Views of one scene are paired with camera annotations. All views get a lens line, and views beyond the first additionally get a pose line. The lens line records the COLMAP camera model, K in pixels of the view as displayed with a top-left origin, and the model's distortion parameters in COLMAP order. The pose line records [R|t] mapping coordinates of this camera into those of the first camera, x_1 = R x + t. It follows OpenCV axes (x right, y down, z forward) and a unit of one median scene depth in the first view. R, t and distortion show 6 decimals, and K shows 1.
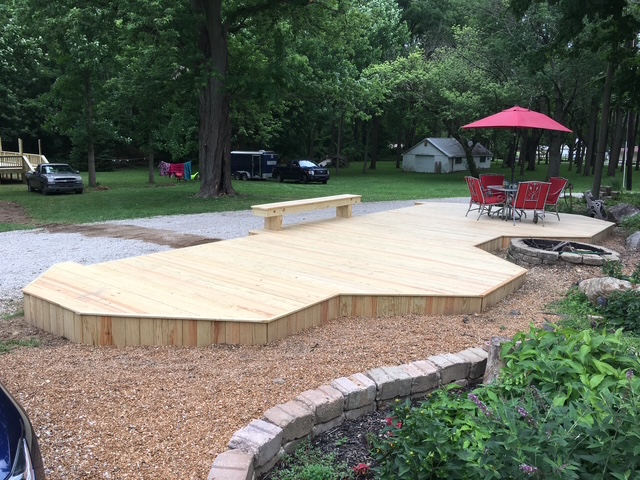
lens RADIAL K [[540.5, 0, 317.8], [0, 540.5, 238.6], [0, 0, 1]] dist [0.027131, -0.017940]
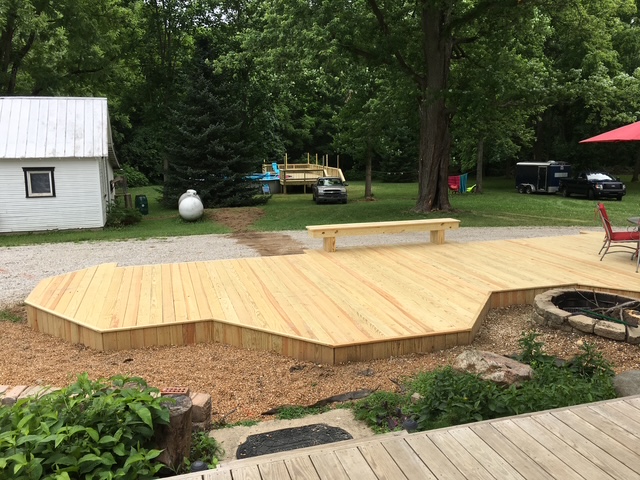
lens RADIAL K [[540.5, 0, 319.3], [0, 540.5, 241.7], [0, 0, 1]] dist [0.027131, -0.017940]
pose [[0.820578, 0.073580, -0.566778, 0.218540], [-0.079920, 0.996707, 0.013687, -0.021013], [0.565919, 0.034066, 0.823757, 0.072310]]
